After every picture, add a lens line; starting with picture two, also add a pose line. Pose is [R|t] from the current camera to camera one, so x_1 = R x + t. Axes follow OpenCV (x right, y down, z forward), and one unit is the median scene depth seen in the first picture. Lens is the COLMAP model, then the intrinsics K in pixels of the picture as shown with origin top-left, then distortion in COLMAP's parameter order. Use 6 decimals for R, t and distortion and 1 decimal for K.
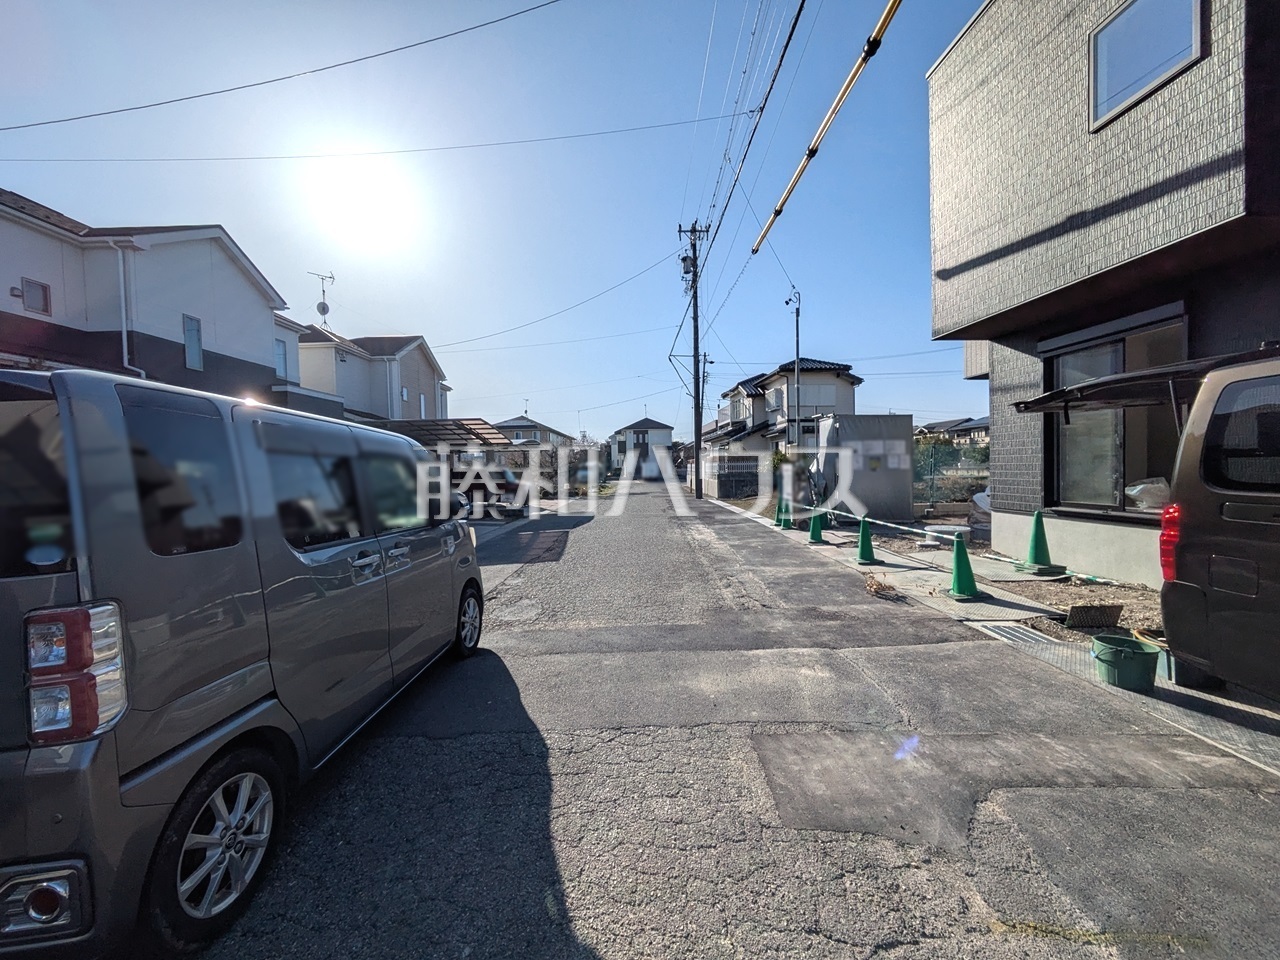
lens RADIAL K [[506.6, 0, 637.6], [0, 506.6, 477.0], [0, 0, 1]] dist [0.004352, -0.000394]
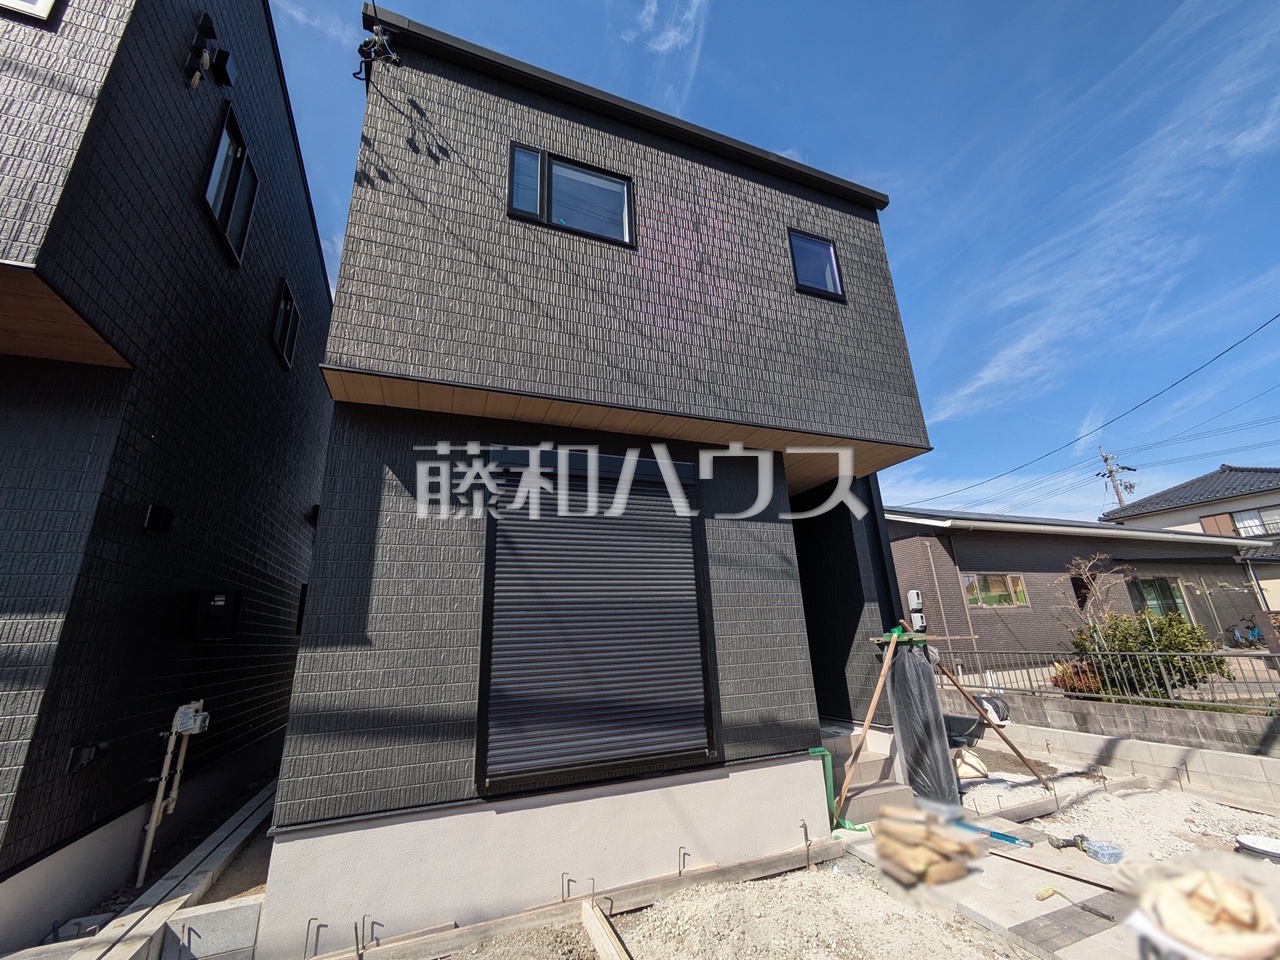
lens RADIAL K [[506.6, 0, 639.2], [0, 506.6, 481.3], [0, 0, 1]] dist [0.004352, -0.000394]
pose [[-0.308768, 0.312088, 0.898478, 0.304853], [0.064169, 0.949319, -0.307695, -0.037651], [-0.948970, -0.037352, -0.313146, 0.294927]]
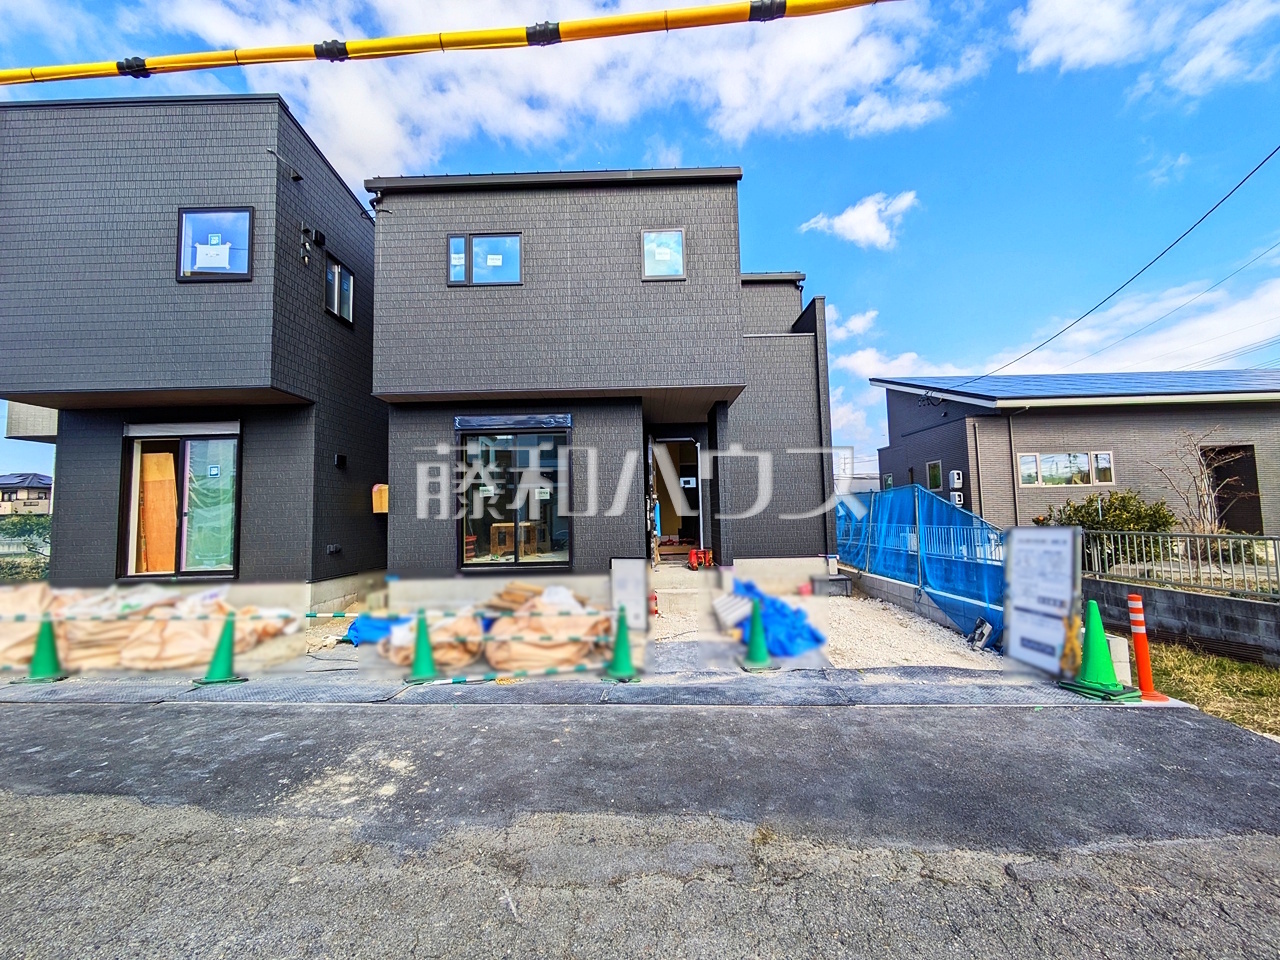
lens RADIAL K [[506.6, 0, 635.2], [0, 506.6, 481.1], [0, 0, 1]] dist [0.004352, -0.000394]
pose [[0.075908, 0.085817, 0.993415, -0.194768], [0.040083, 0.995222, -0.089036, -0.005134], [-0.996309, 0.046578, 0.072105, -0.169387]]
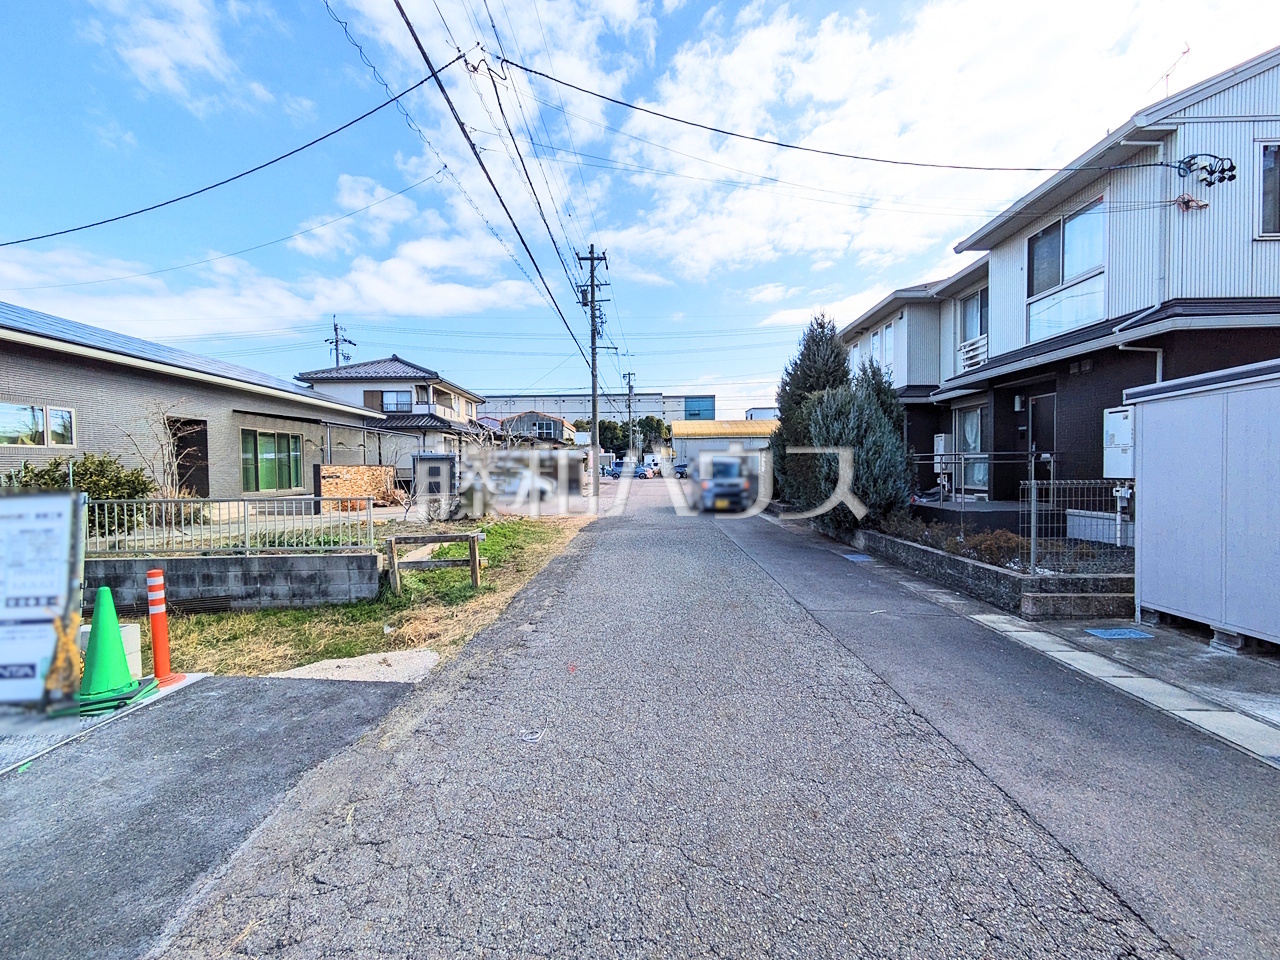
lens RADIAL K [[506.6, 0, 642.2], [0, 506.6, 479.3], [0, 0, 1]] dist [0.004352, -0.000394]
pose [[-0.999256, 0.030255, 0.023907, -0.052424], [0.031242, 0.998626, 0.042074, 0.000601], [-0.022601, 0.042790, -0.998828, -0.206807]]
